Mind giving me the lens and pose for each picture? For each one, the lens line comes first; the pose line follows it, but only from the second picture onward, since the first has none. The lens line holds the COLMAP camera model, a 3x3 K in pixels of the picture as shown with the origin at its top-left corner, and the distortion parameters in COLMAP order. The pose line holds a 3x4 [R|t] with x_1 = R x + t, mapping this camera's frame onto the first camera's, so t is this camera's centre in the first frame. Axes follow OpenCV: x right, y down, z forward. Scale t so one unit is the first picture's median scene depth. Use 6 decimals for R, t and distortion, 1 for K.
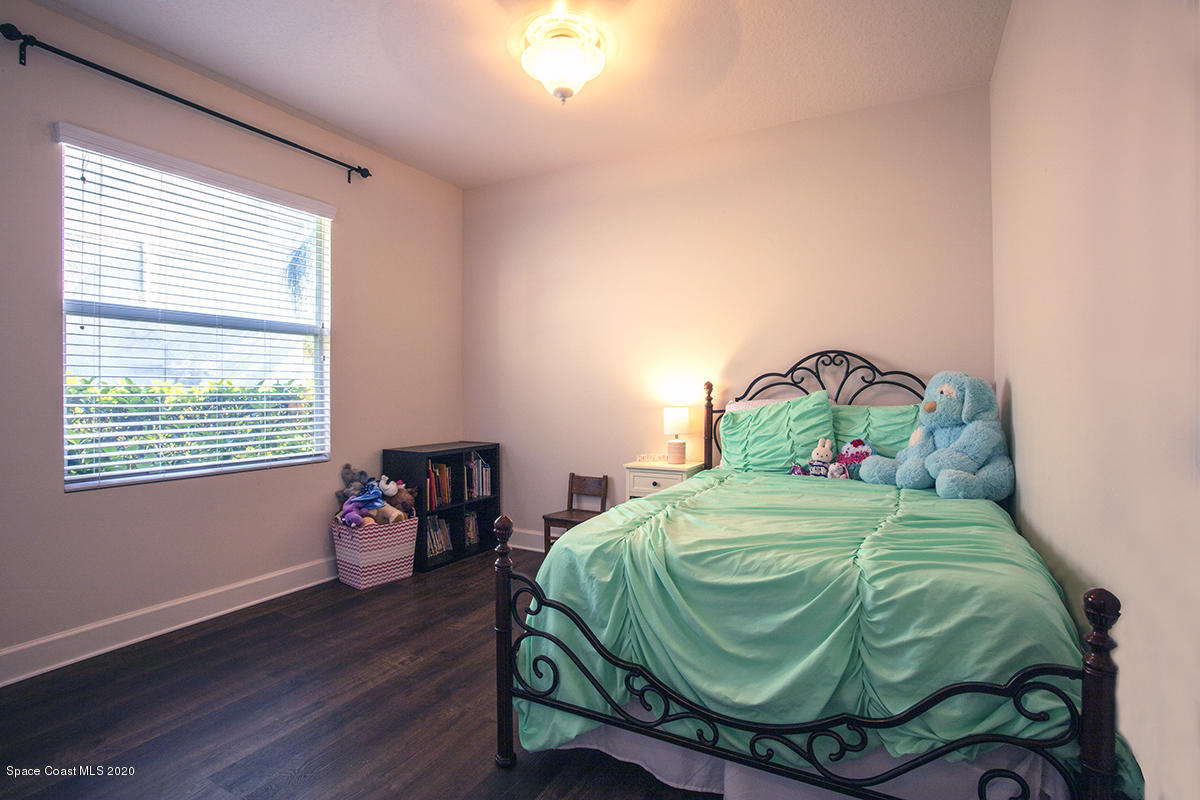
lens RADIAL K [[607.8, 0, 616.2], [0, 607.8, 374.0], [0, 0, 1]] dist [-0.066596, 0.027705]
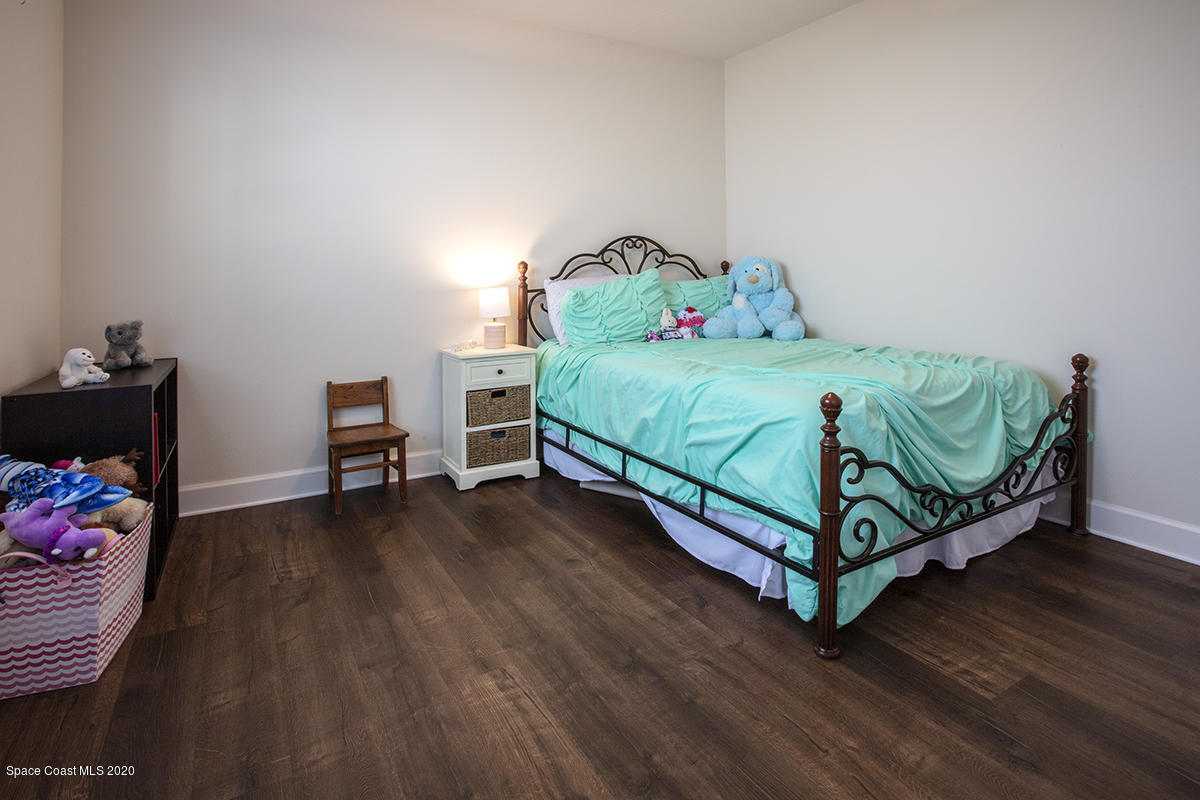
lens RADIAL K [[569.2, 0, 595.0], [0, 569.2, 267.9], [0, 0, 1]] dist [-0.014470, -0.000587]
pose [[0.548020, 0.002809, 0.836461, -0.625223], [-0.012017, 0.999918, 0.004516, 0.020480], [-0.836379, -0.012526, 0.548009, 0.449318]]
